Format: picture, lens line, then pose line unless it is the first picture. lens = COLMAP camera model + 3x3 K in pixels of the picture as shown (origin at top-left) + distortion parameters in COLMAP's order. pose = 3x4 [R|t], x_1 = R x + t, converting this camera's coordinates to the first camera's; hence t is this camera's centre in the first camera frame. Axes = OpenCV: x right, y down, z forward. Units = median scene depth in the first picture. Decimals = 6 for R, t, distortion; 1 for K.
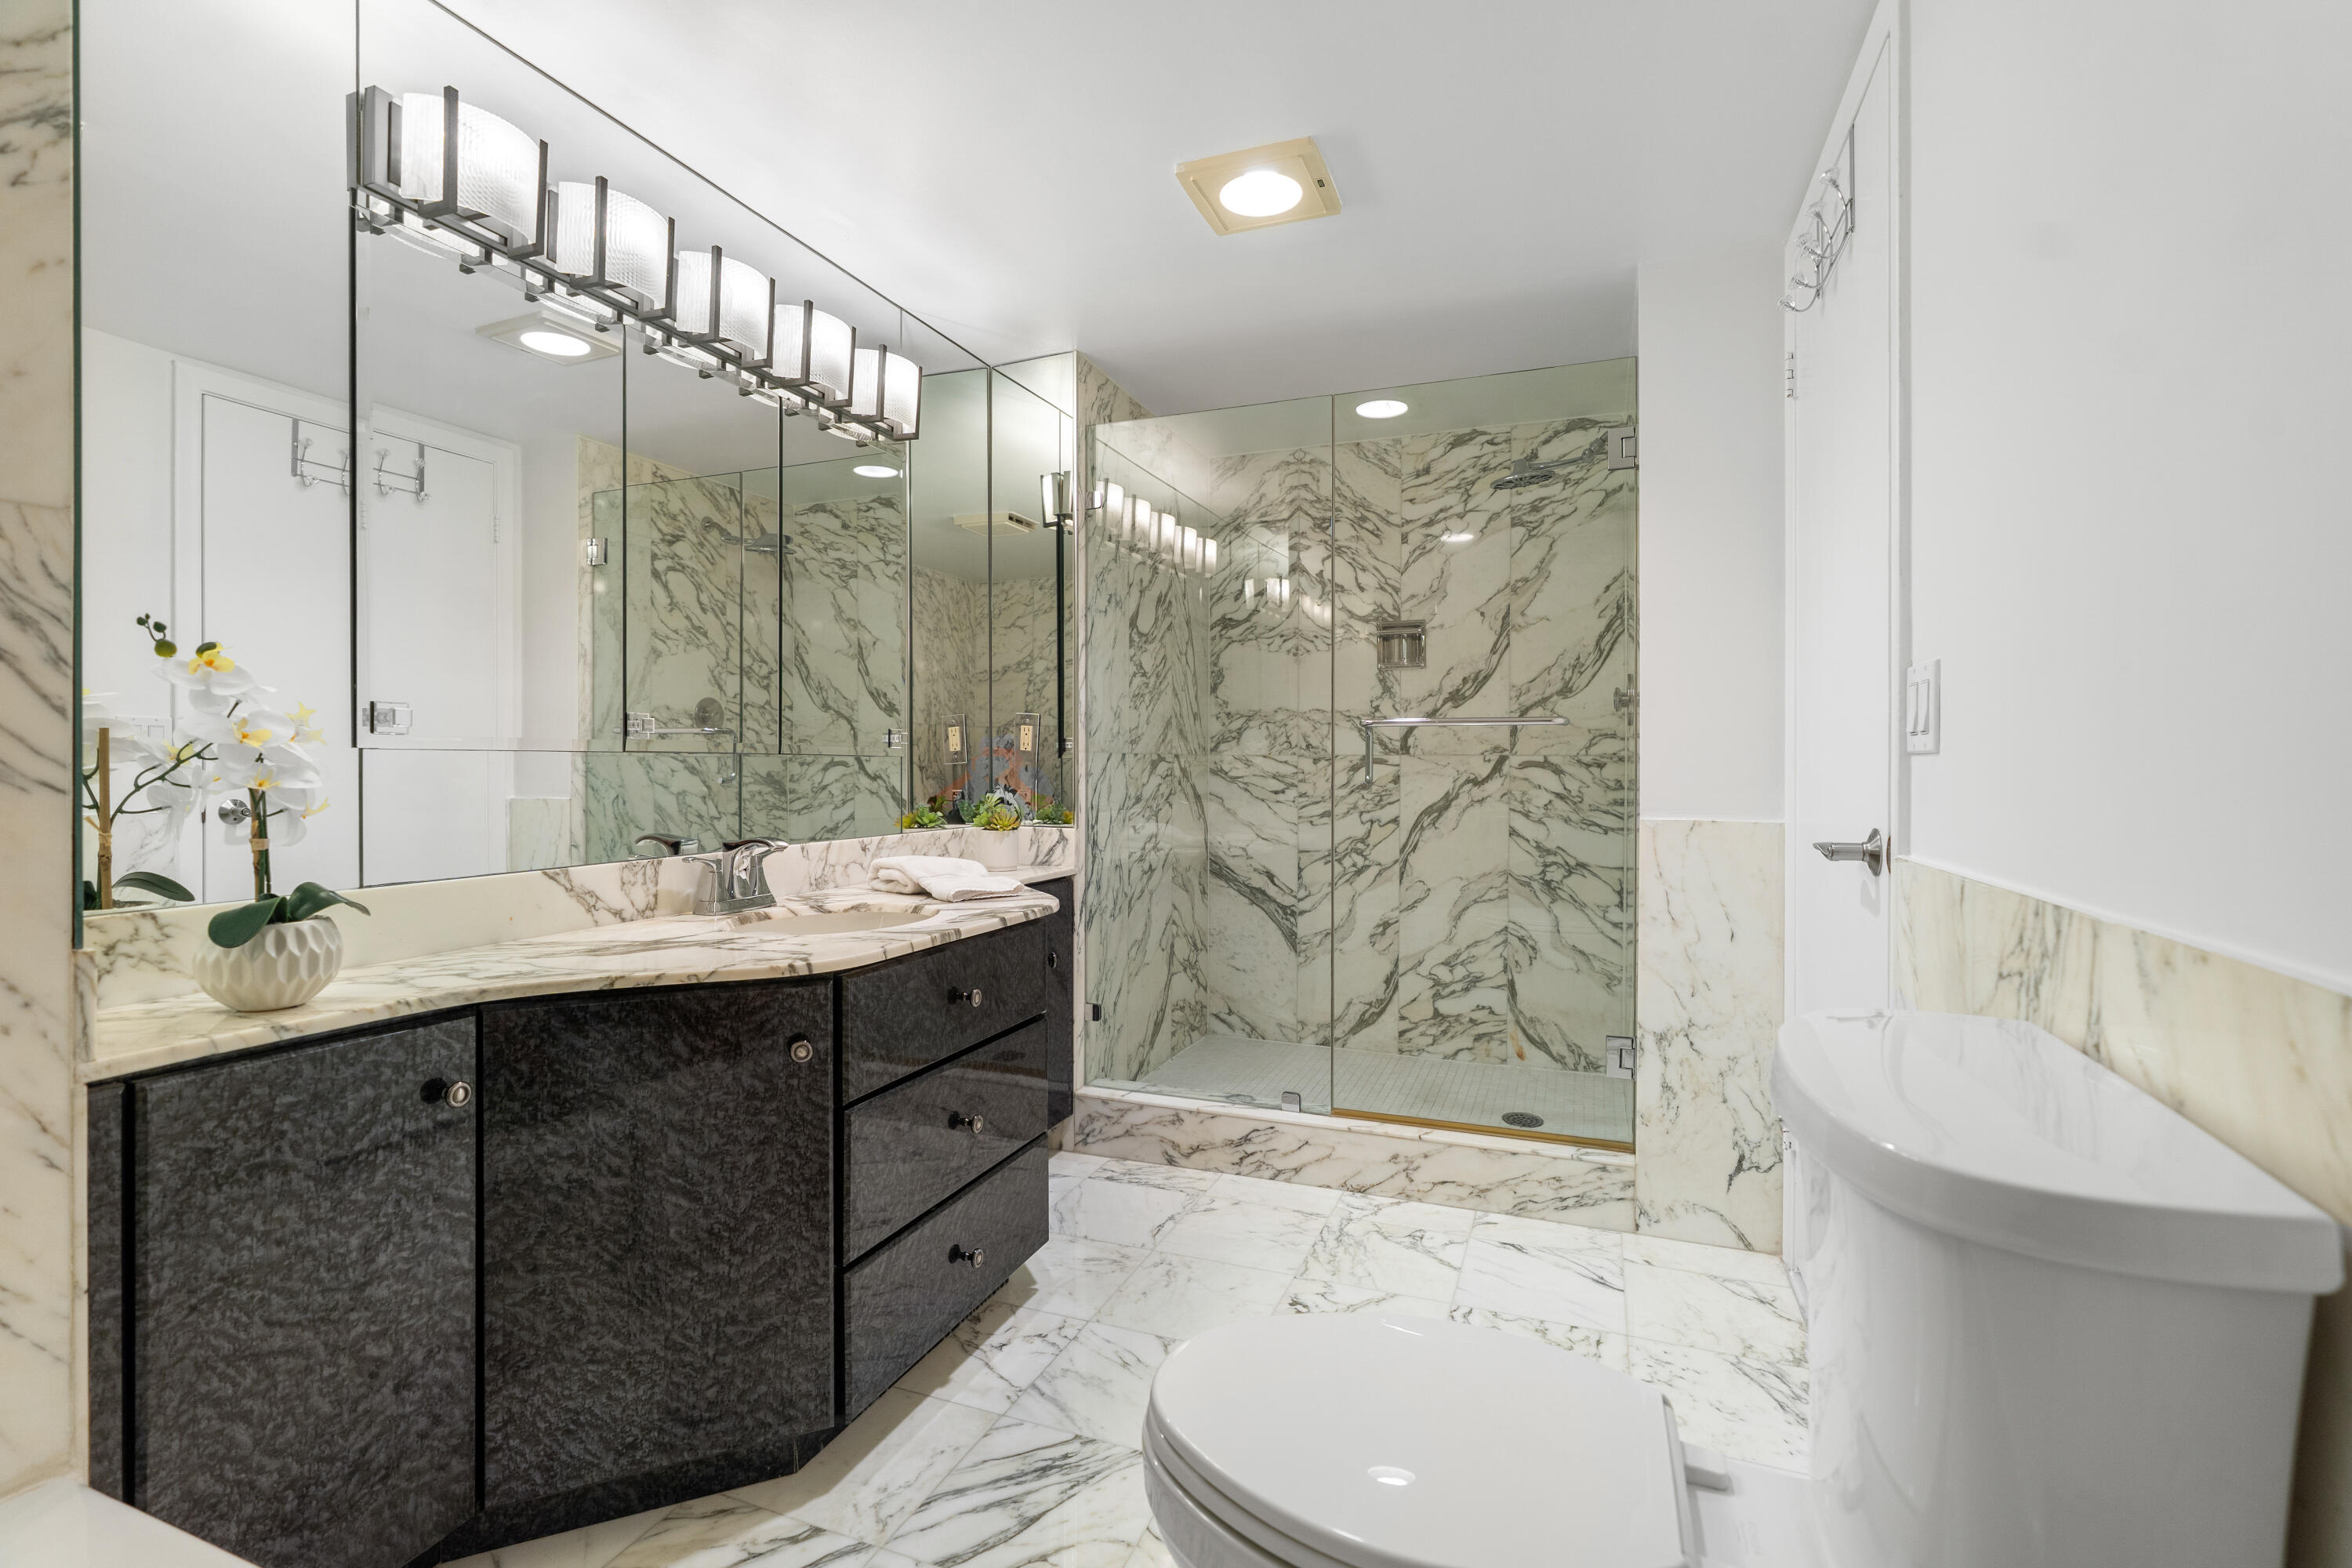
lens RADIAL K [[1062.1, 0, 1172.5], [0, 1062.1, 769.7], [0, 0, 1]] dist [-0.004011, 0.002208]
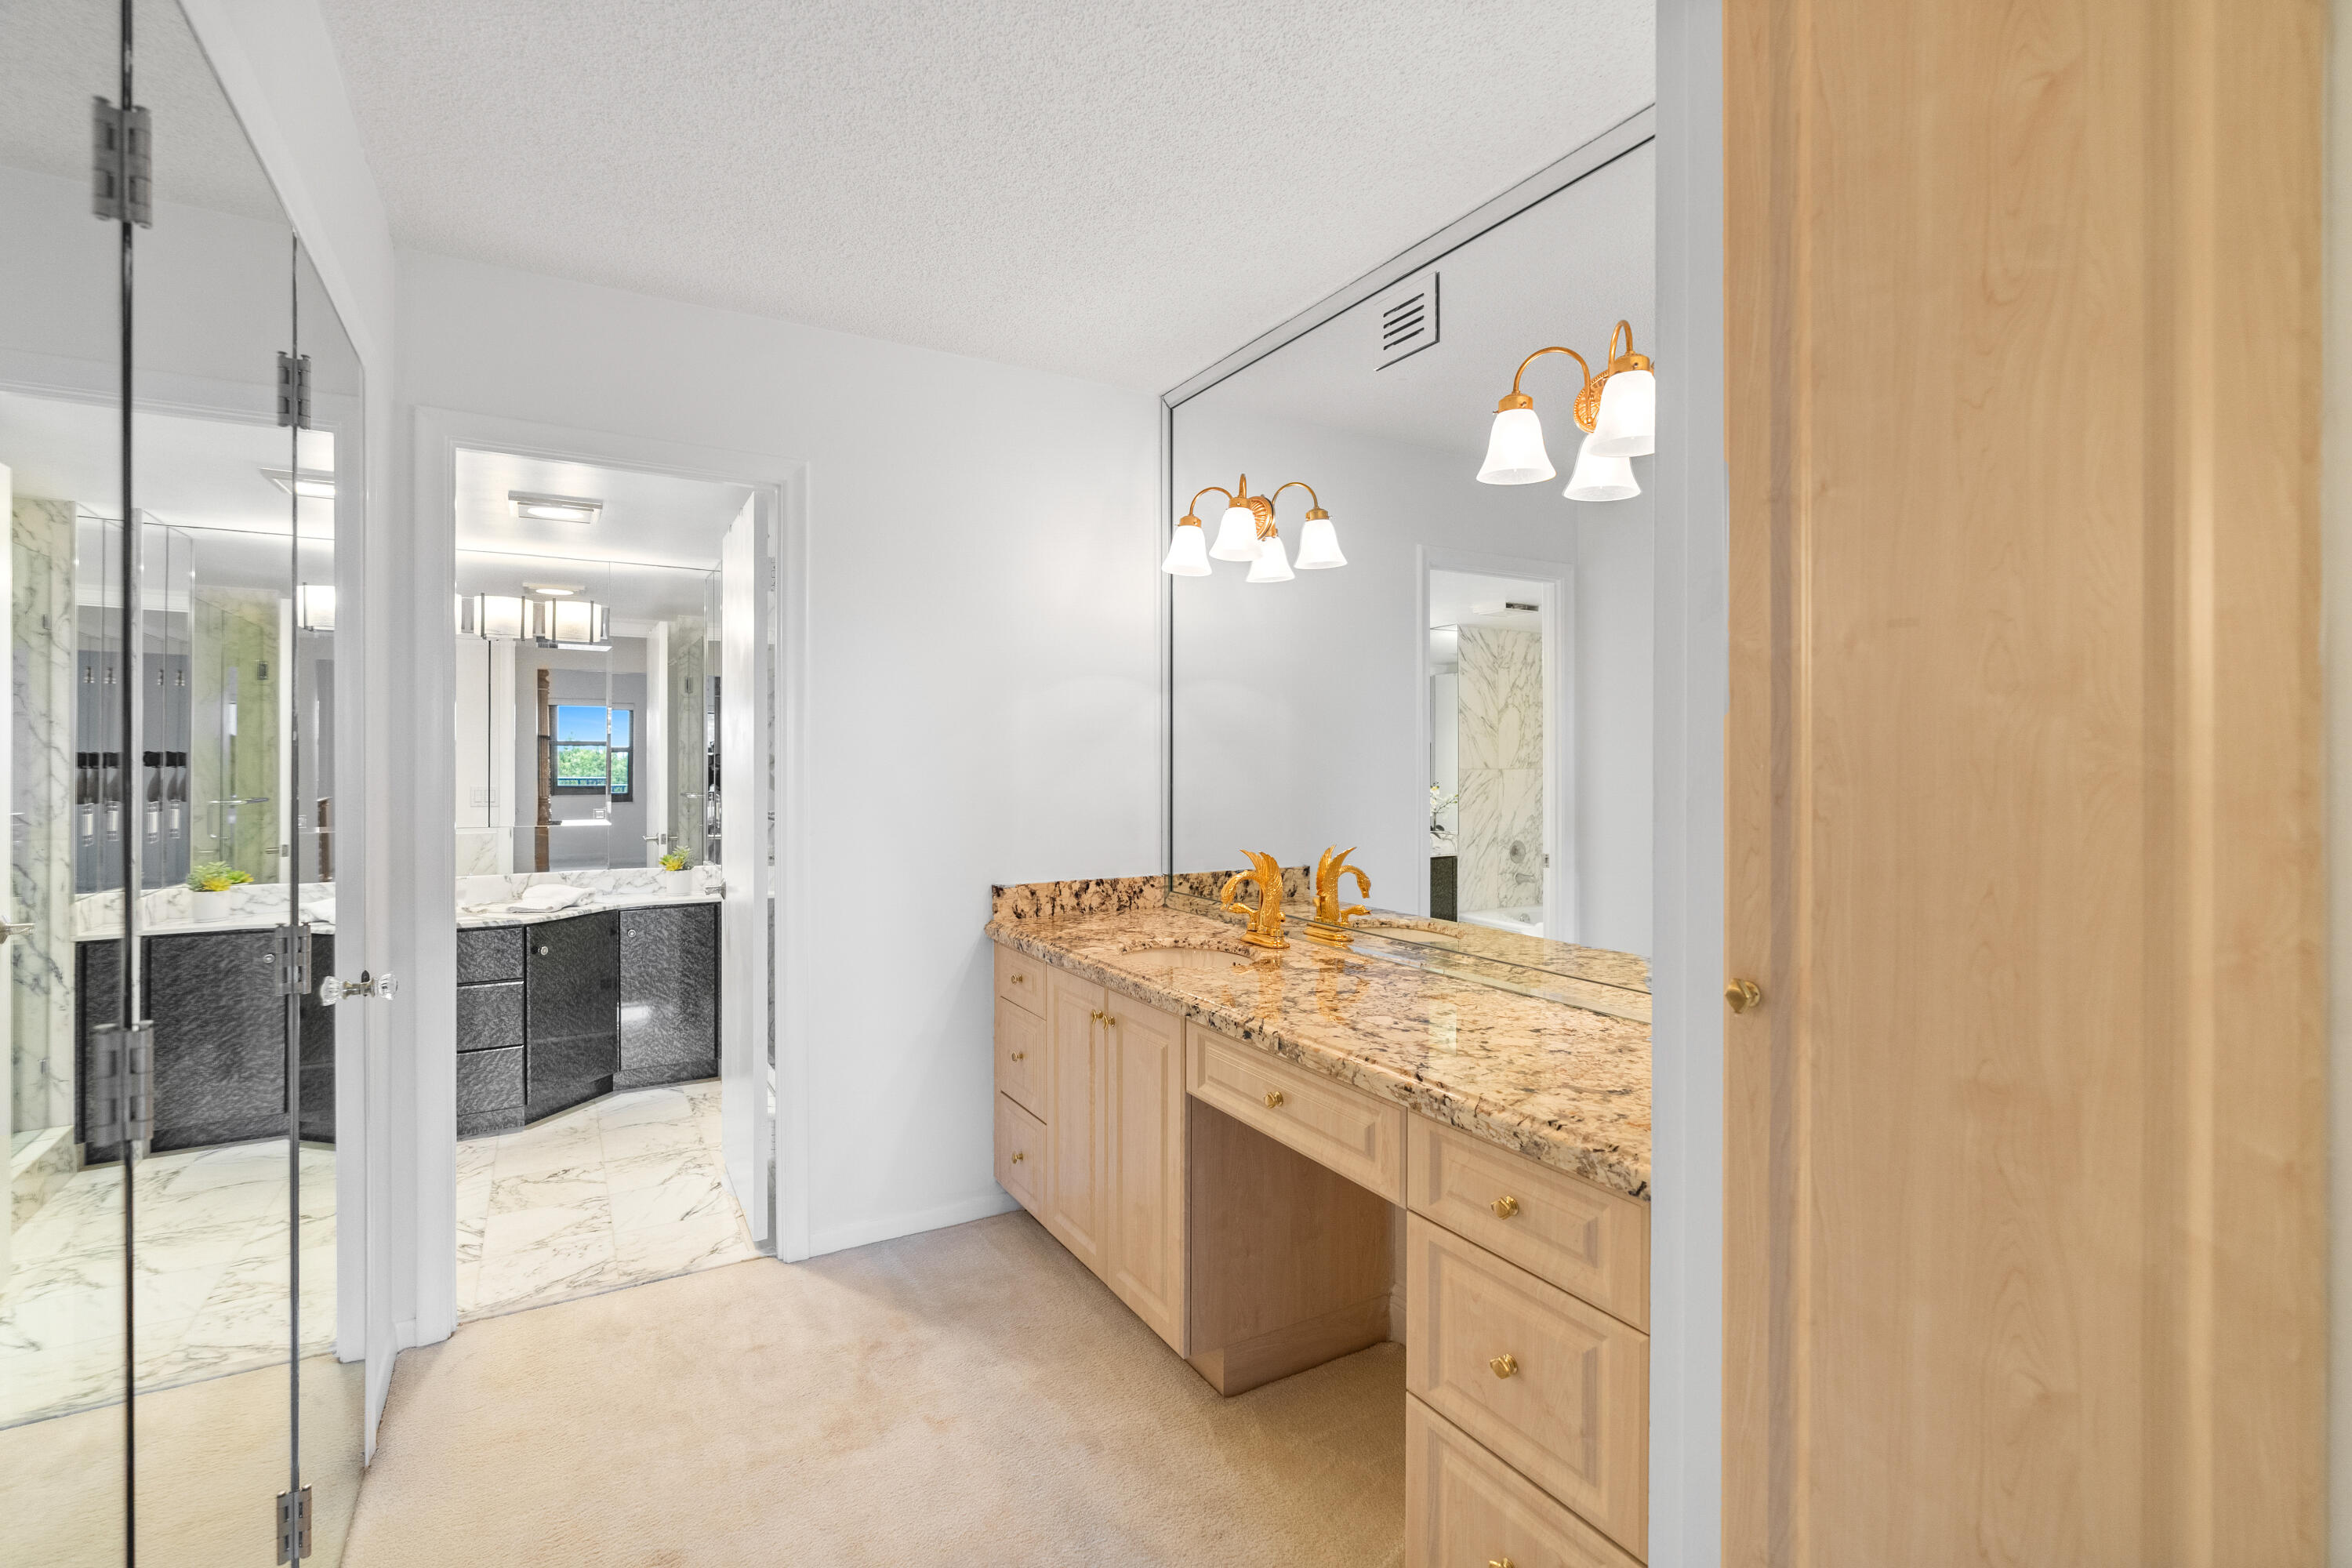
lens RADIAL K [[1062.1, 0, 1164.6], [0, 1062.1, 764.5], [0, 0, 1]] dist [-0.004011, 0.002208]
pose [[0.784252, 0.006374, -0.620410, 2.168609], [-0.007610, 0.999971, 0.000654, -0.169138], [0.620396, 0.004209, 0.784277, 0.306786]]
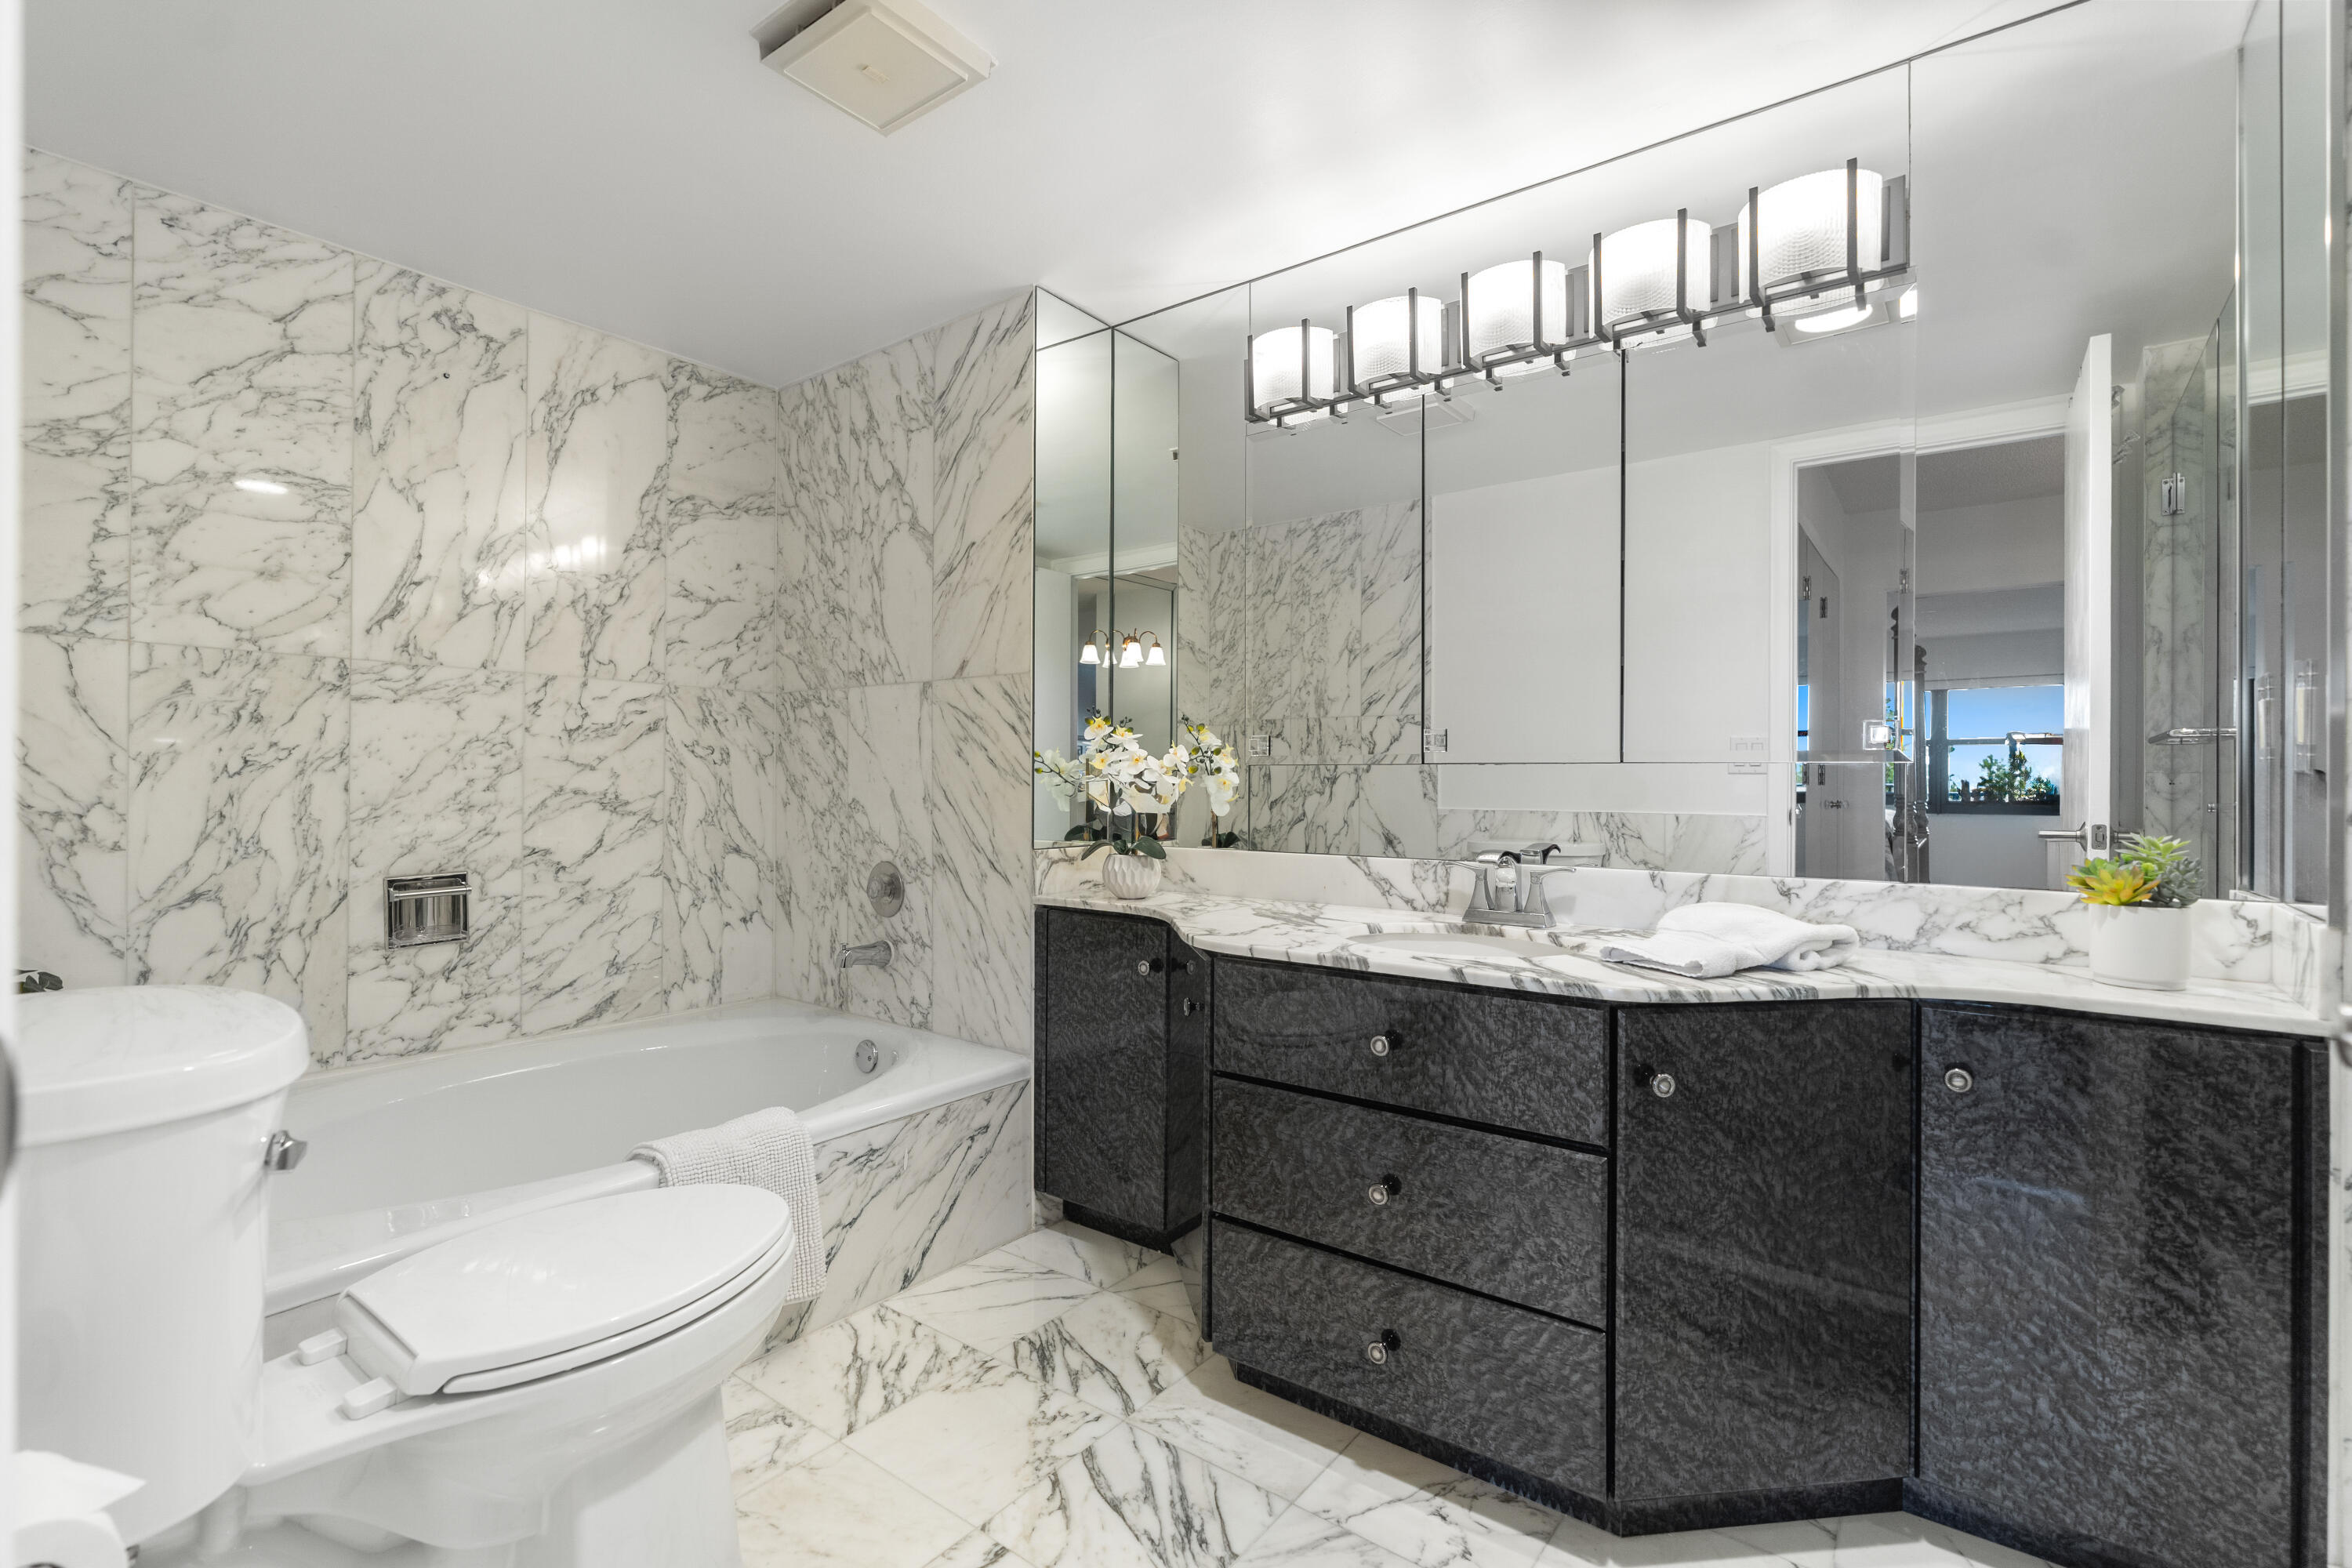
lens RADIAL K [[1062.1, 0, 1168.4], [0, 1062.1, 780.3], [0, 0, 1]] dist [-0.004011, 0.002208]
pose [[-0.271590, -0.000516, -0.962413, 0.684975], [-0.008553, 0.999962, 0.001877, 0.001179], [0.962375, 0.008742, -0.271584, 1.073698]]
